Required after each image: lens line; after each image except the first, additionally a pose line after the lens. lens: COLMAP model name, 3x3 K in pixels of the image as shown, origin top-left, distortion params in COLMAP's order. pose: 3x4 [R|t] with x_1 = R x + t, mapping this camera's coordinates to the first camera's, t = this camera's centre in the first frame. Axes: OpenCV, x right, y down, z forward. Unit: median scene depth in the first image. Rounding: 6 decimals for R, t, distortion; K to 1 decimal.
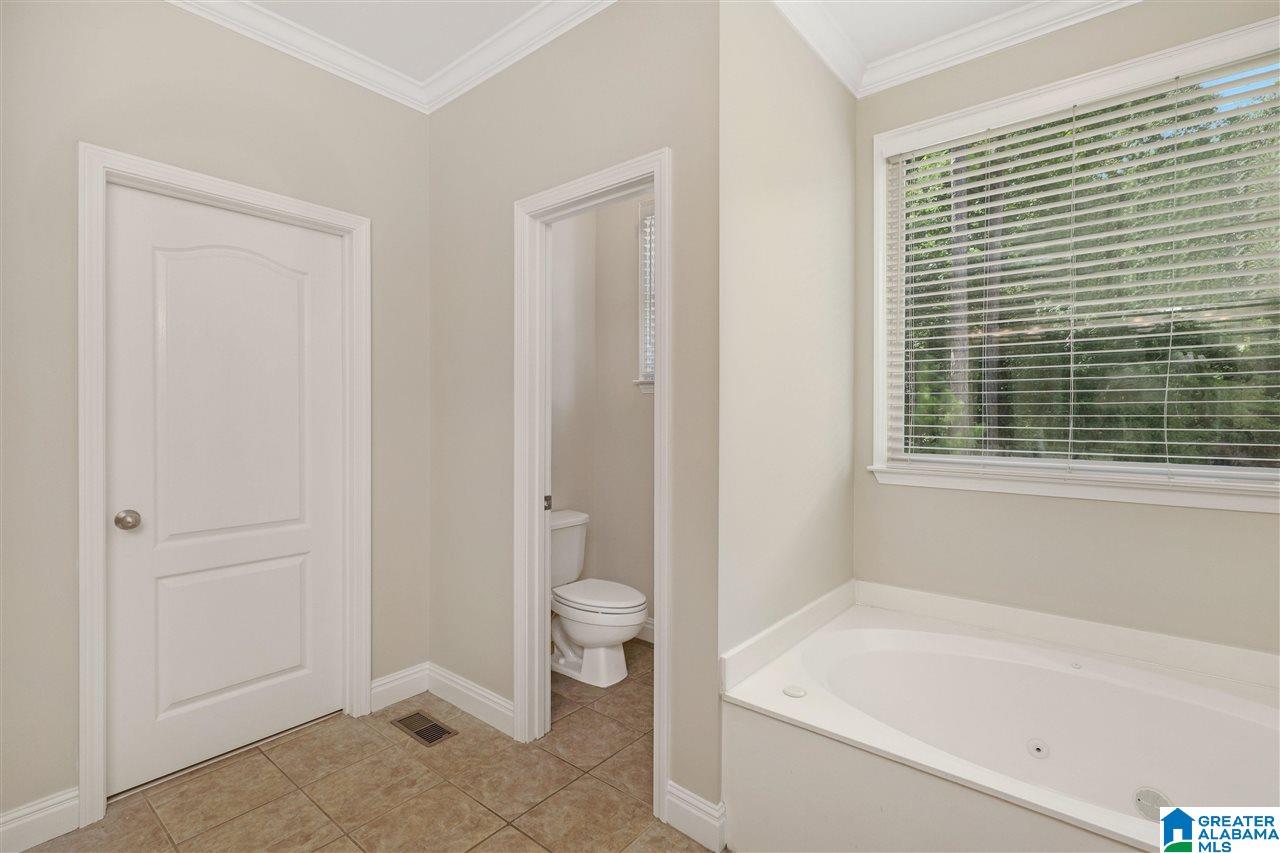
lens RADIAL K [[586.3, 0, 638.7], [0, 586.3, 420.8], [0, 0, 1]] dist [-0.005264, -0.000483]
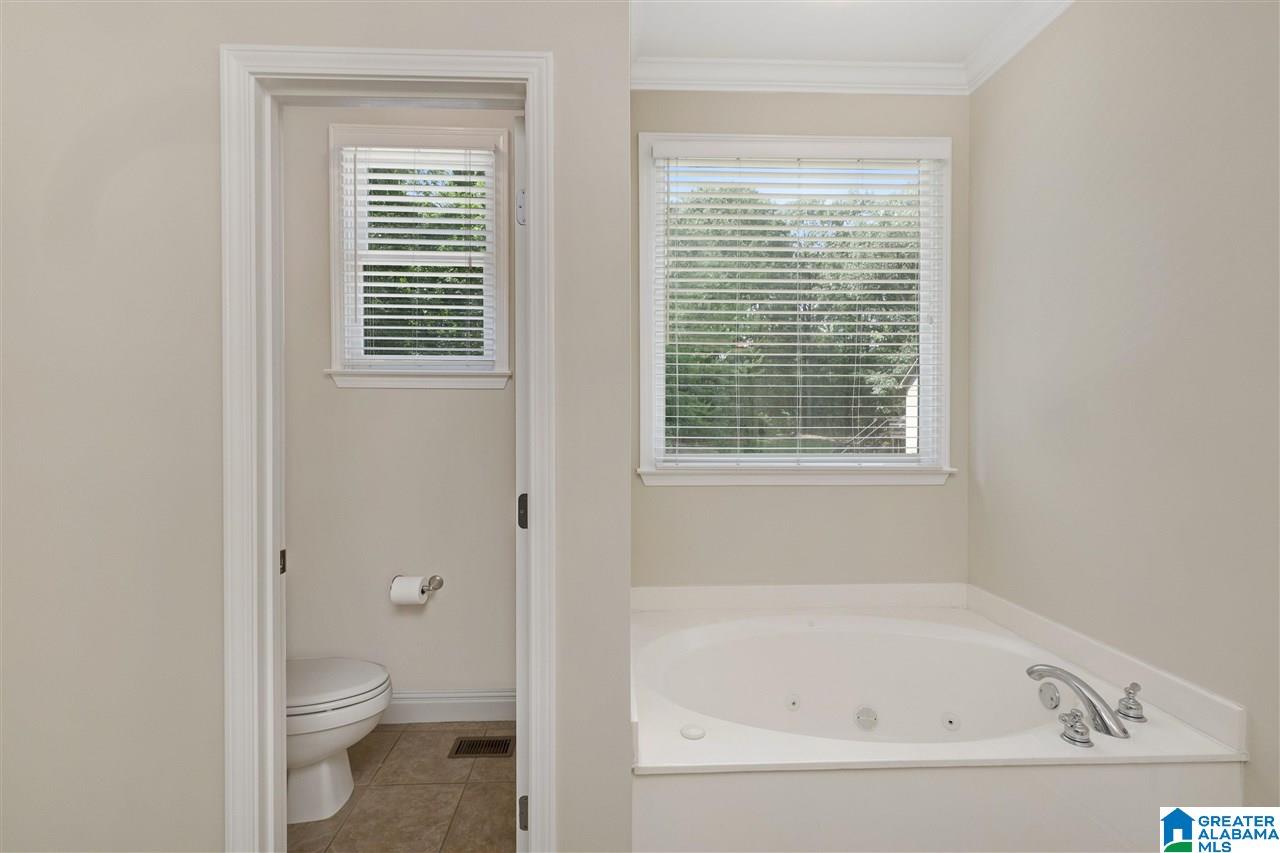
lens RADIAL K [[586.3, 0, 640.2], [0, 586.3, 424.0], [0, 0, 1]] dist [-0.005264, -0.000483]
pose [[0.744261, -0.010094, 0.667812, -0.272012], [0.010845, 0.999937, 0.003028, -0.001289], [-0.667801, 0.004989, 0.744323, 0.284161]]
